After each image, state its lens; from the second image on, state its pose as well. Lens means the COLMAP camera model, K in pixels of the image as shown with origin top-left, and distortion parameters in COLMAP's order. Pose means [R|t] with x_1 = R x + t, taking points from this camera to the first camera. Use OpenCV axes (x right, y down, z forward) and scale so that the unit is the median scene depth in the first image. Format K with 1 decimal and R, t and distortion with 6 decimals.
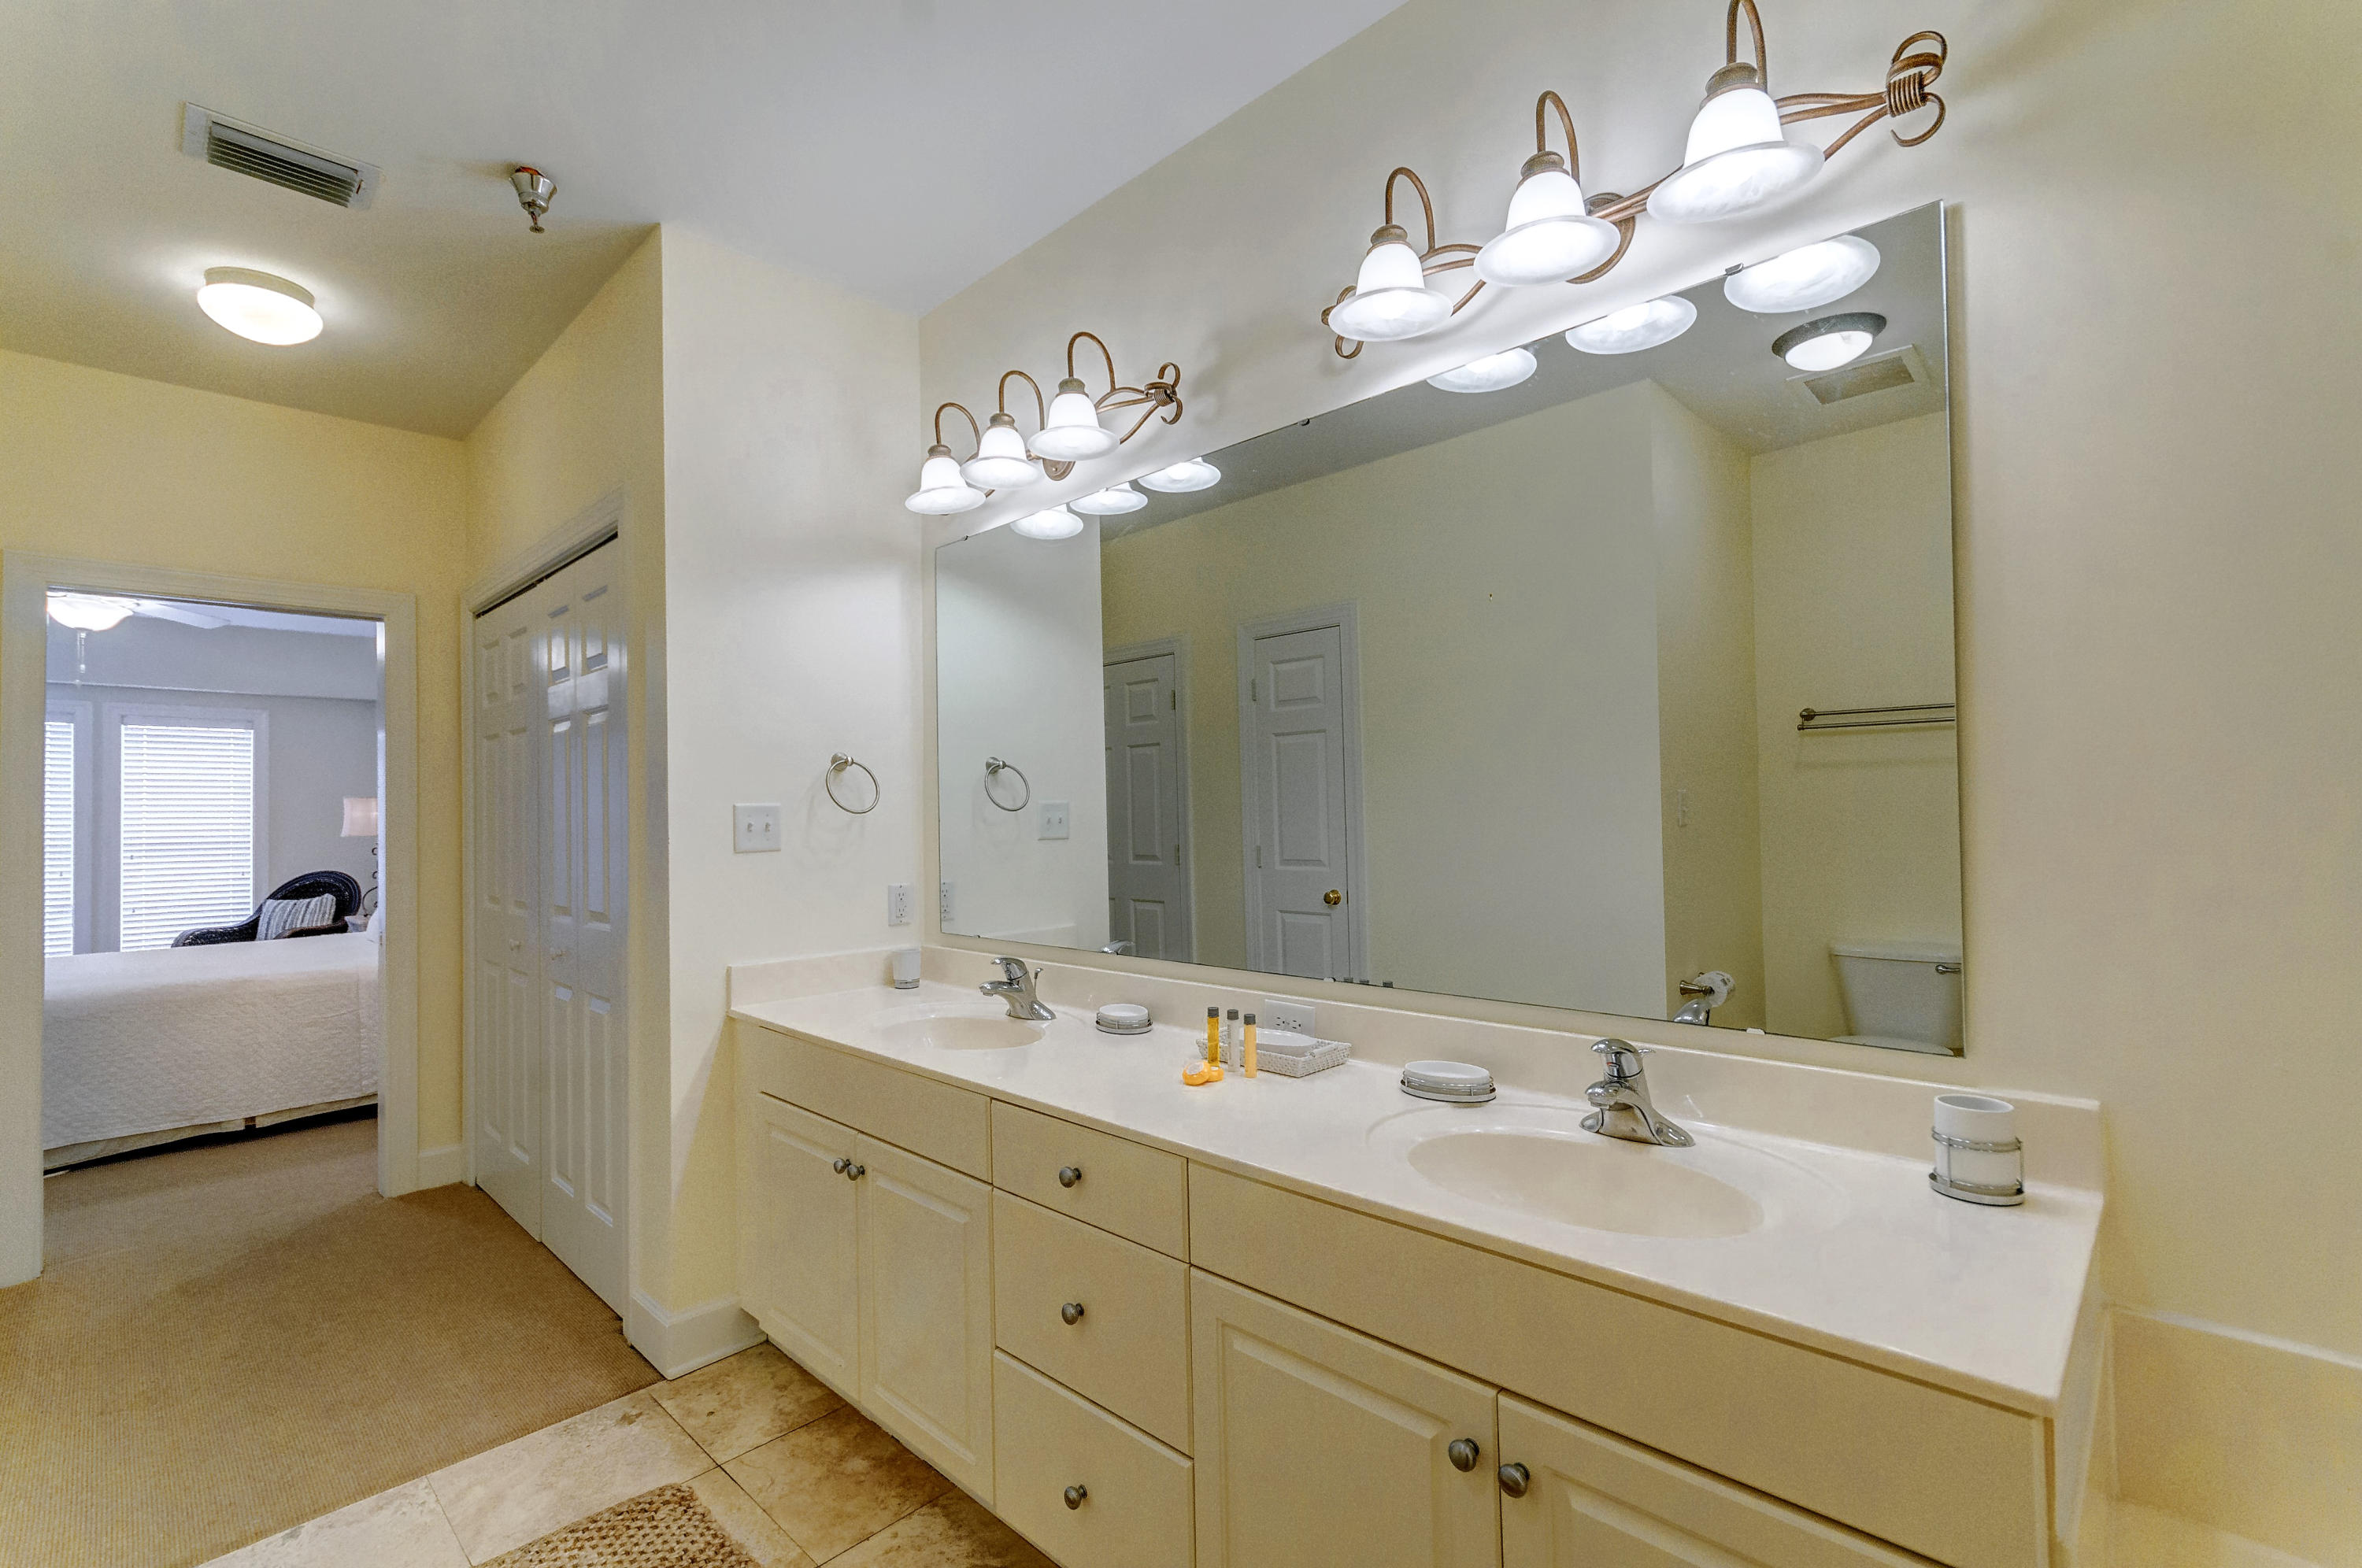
lens RADIAL K [[1037.6, 0, 1191.8], [0, 1037.6, 786.4], [0, 0, 1]] dist [0.004130, -0.000266]
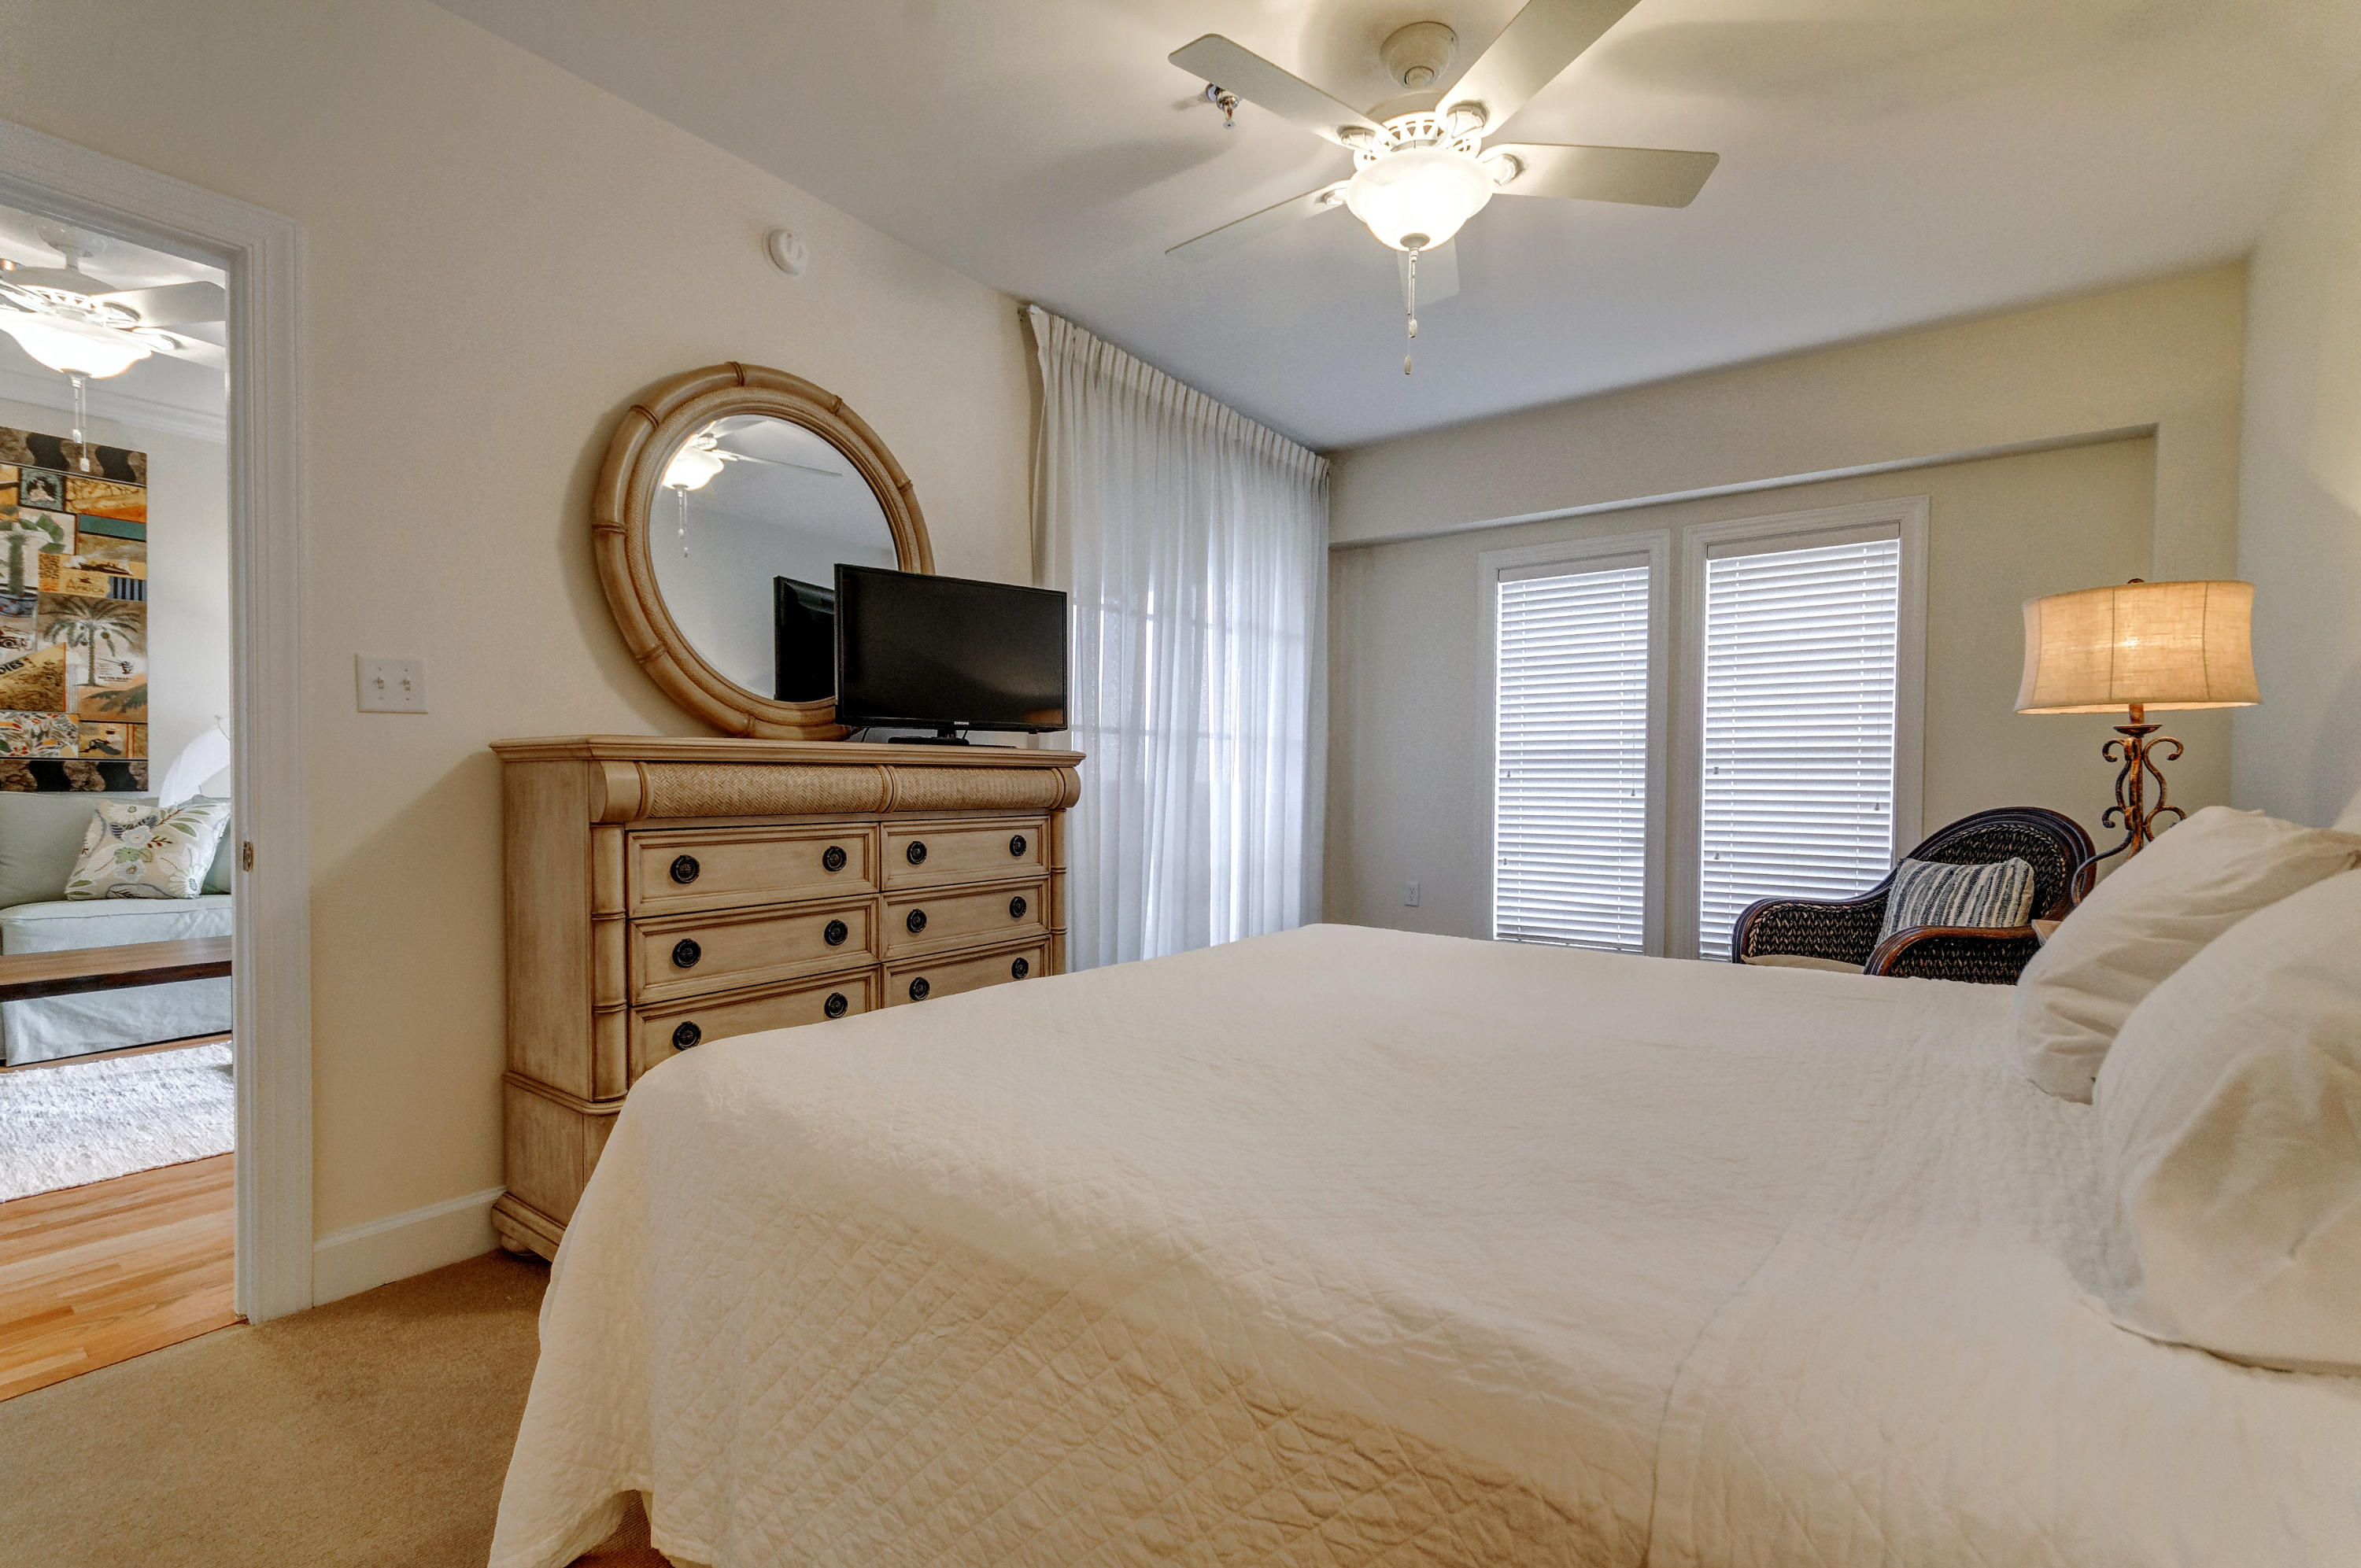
lens RADIAL K [[1037.1, 0, 1167.8], [0, 1037.1, 806.7], [0, 0, 1]] dist [0.004130, -0.000266]
pose [[0.130166, 0.039044, -0.990723, -0.437440], [0.011963, 0.999090, 0.040945, 0.058995], [0.991420, -0.017182, 0.129580, 0.582728]]
